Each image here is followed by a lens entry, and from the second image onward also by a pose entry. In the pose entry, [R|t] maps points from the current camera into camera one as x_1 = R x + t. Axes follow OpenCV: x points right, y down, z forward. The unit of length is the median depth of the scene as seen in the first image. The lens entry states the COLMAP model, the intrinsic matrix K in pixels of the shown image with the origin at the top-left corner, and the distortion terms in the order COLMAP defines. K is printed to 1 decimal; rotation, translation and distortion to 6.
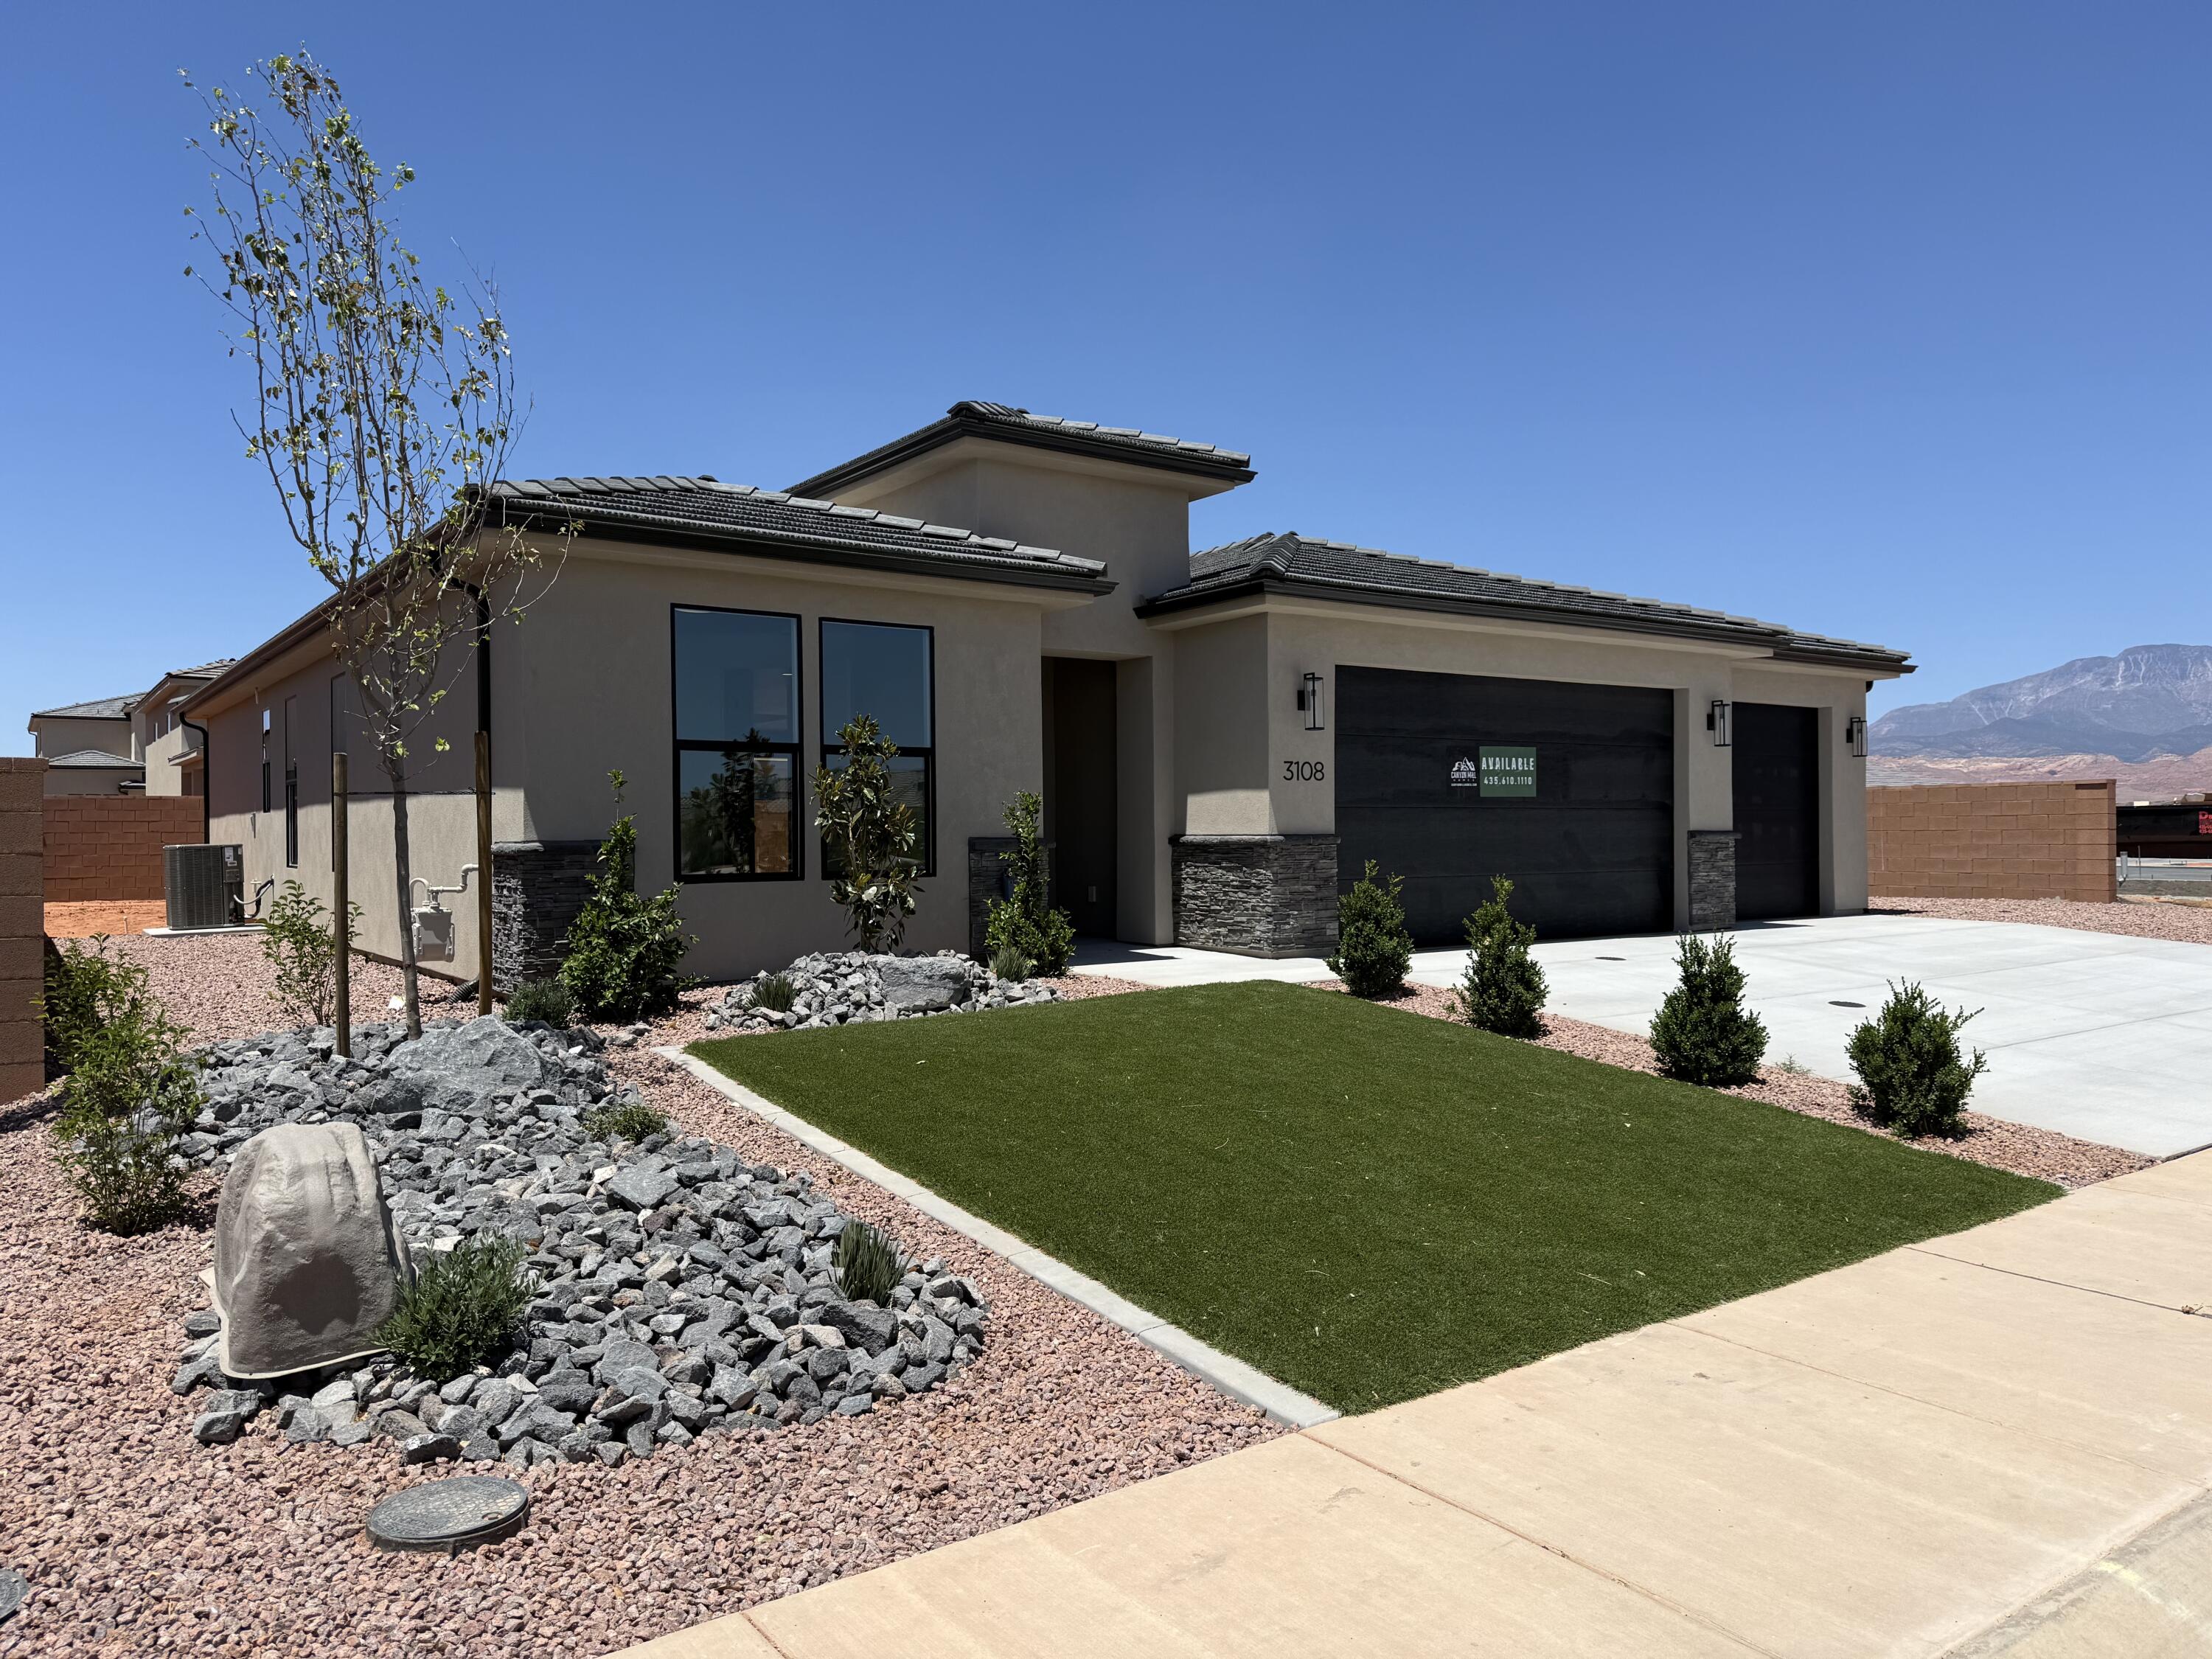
lens RADIAL K [[1552.1, 0, 1106.0], [0, 1552.1, 829.5], [0, 0, 1]] dist [0.064531, -0.000372]
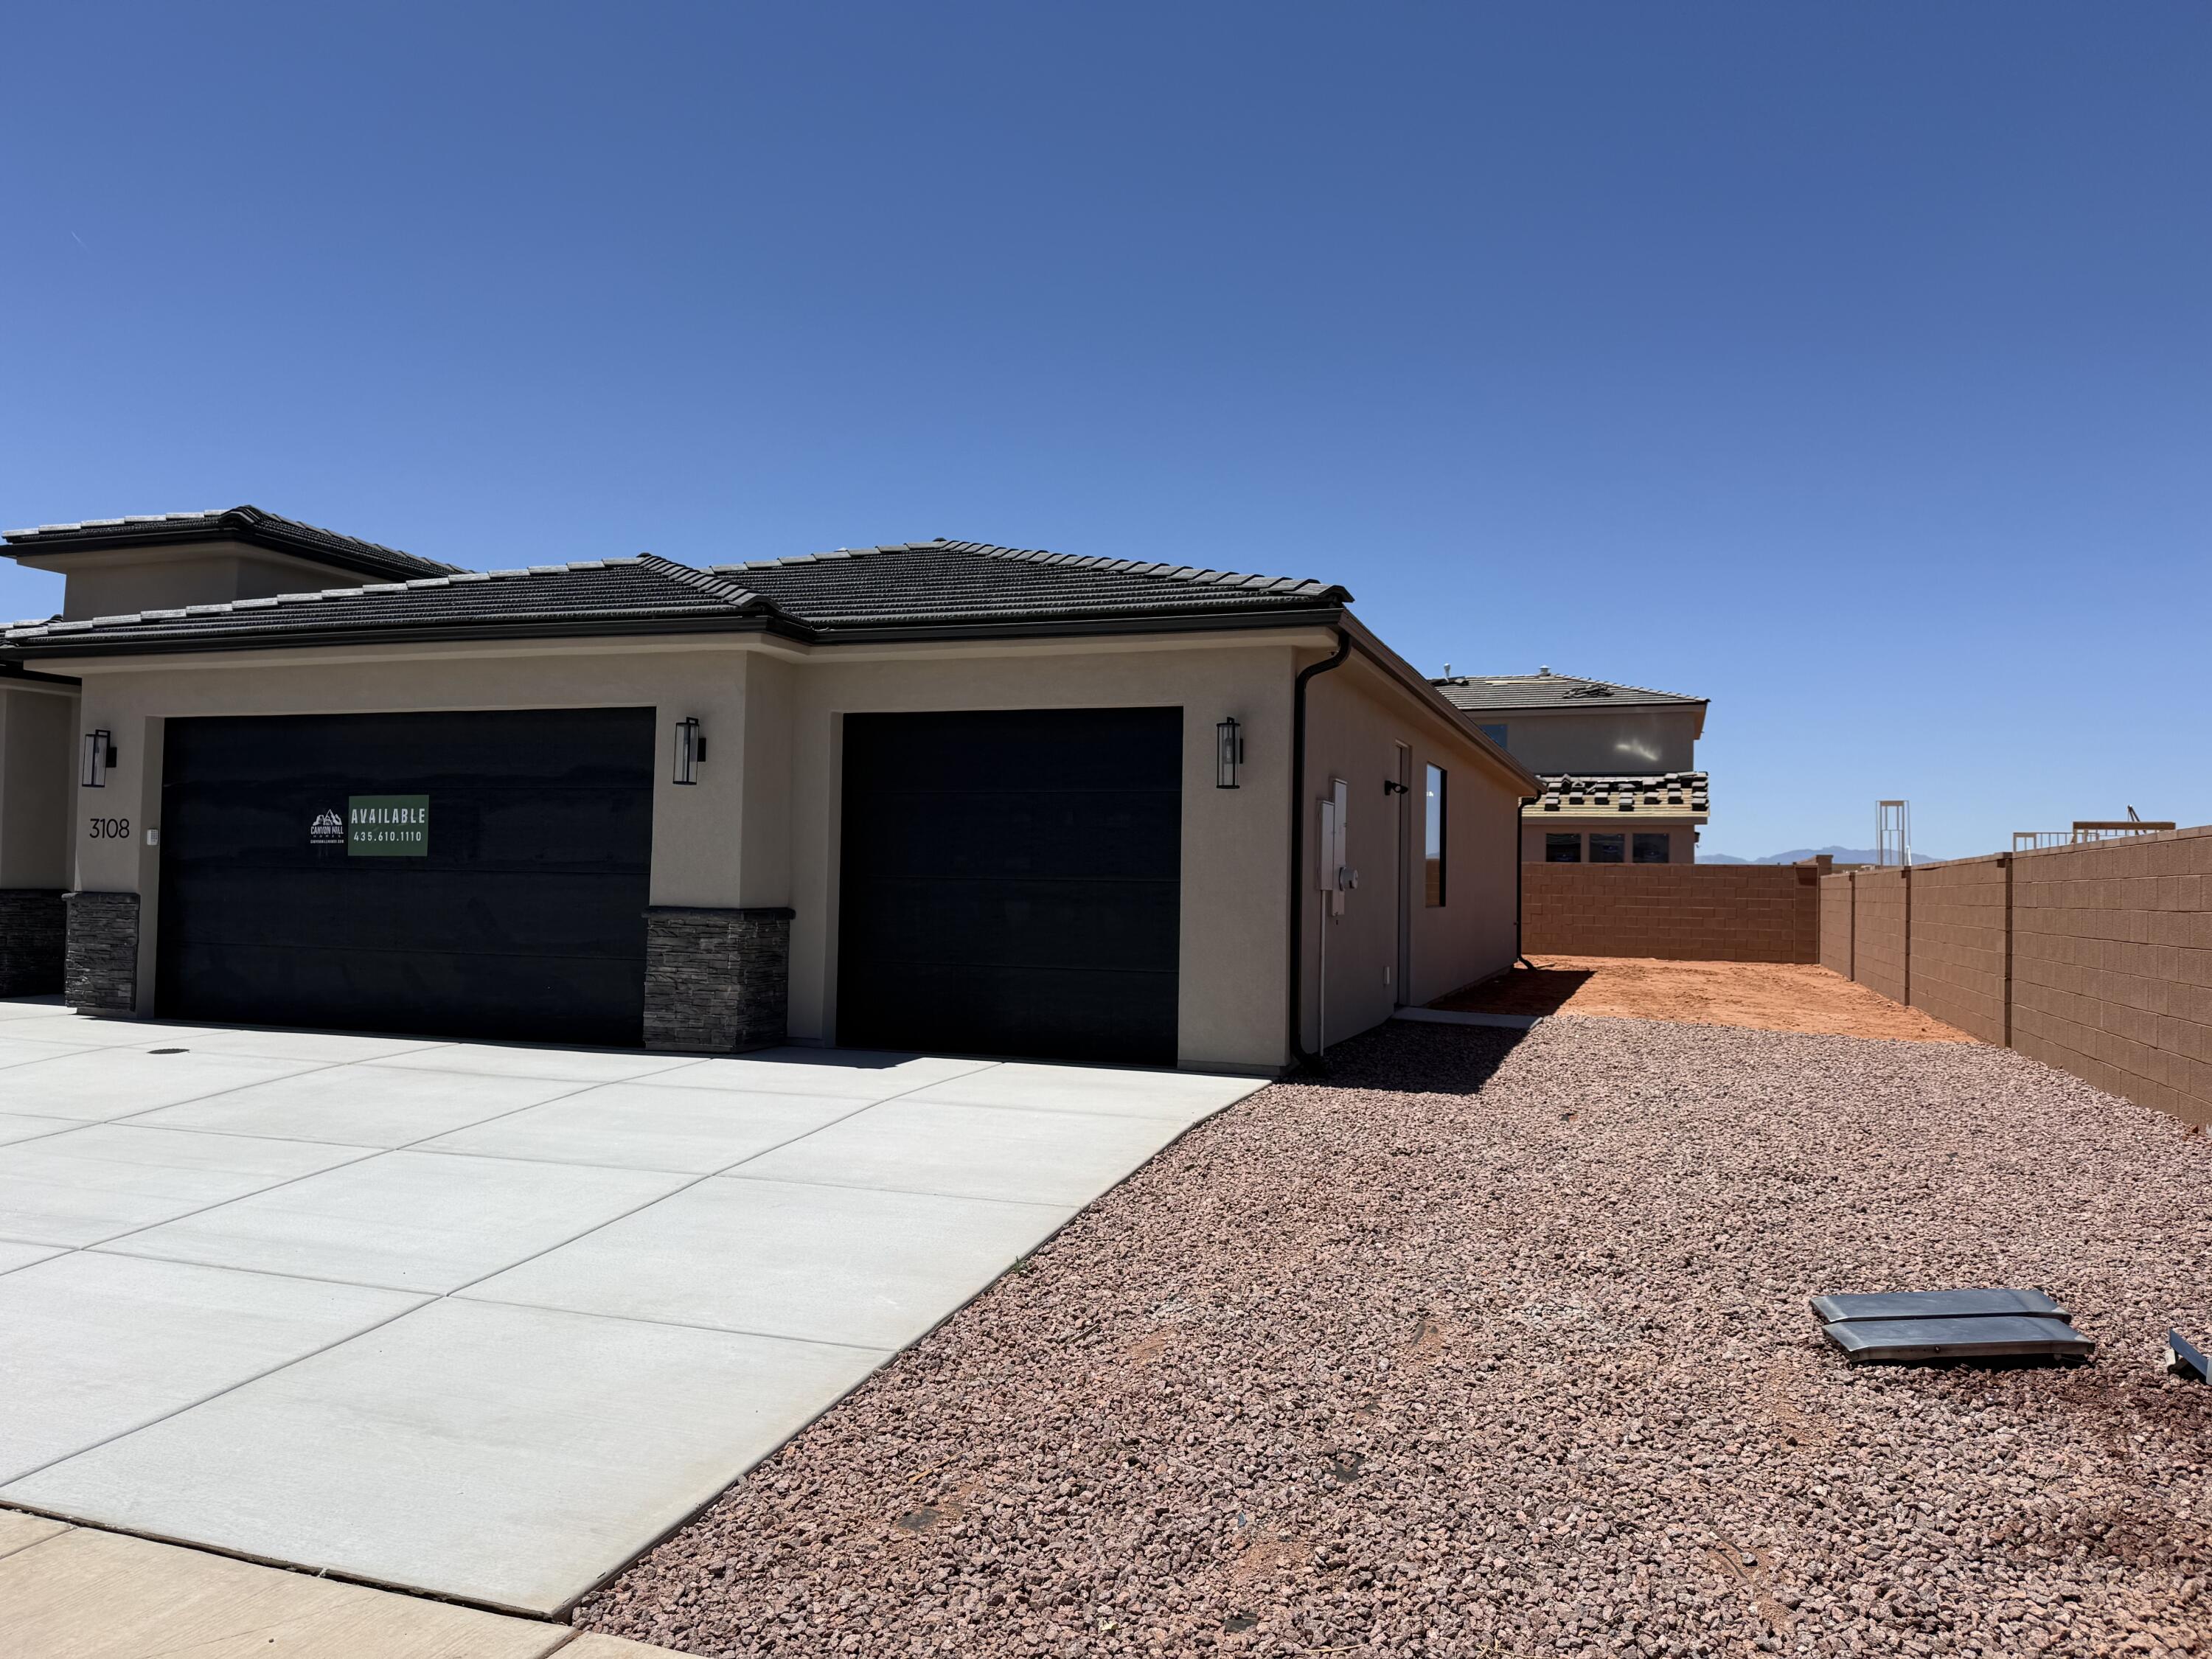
lens RADIAL K [[1548.8, 0, 1106.0], [0, 1548.8, 829.5], [0, 0, 1]] dist [0.002493, -0.000192]
pose [[0.572991, -0.017831, -0.819368, 1.150850], [-0.023746, 0.998982, -0.038345, -0.012442], [0.819218, 0.041429, 0.571984, 0.841274]]
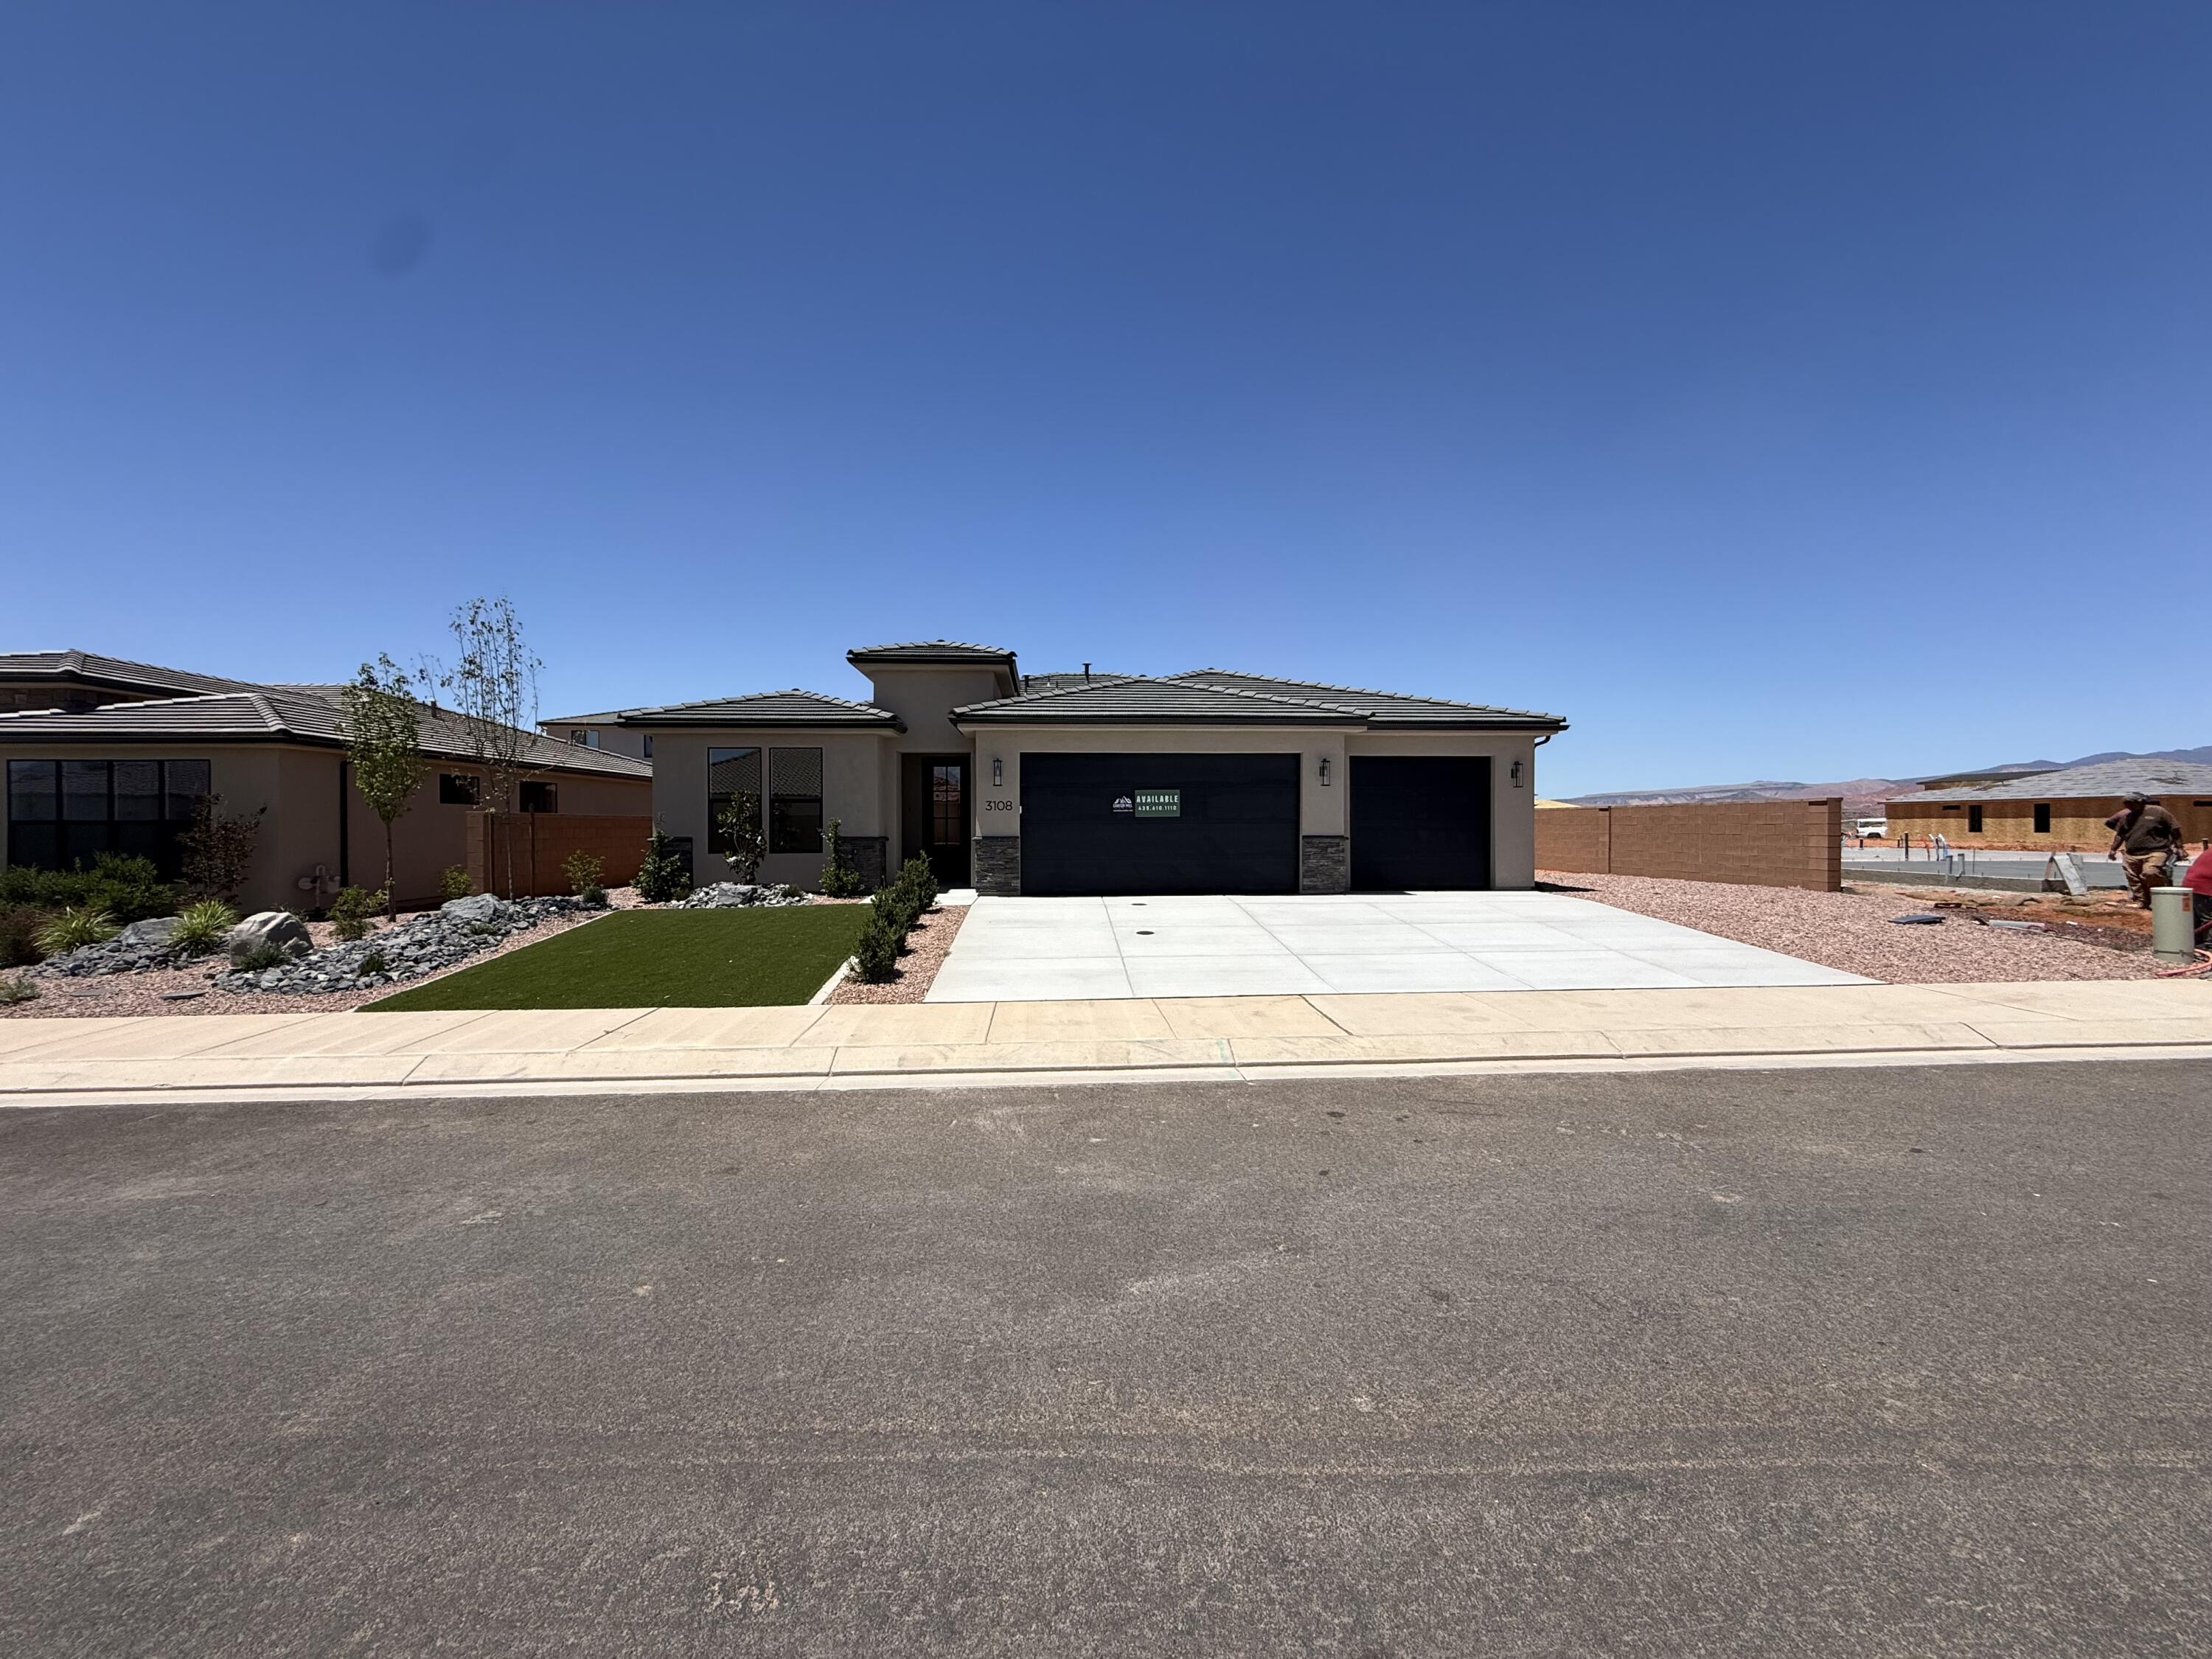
lens RADIAL K [[879.1, 0, 1099.9], [0, 879.1, 832.6], [0, 0, 1]] dist [0.000455, 0.000425]
pose [[0.840032, 0.010109, -0.542442, 0.768420], [-0.003211, 0.999902, 0.013662, -0.016272], [0.542527, -0.009735, 0.839982, 0.082271]]
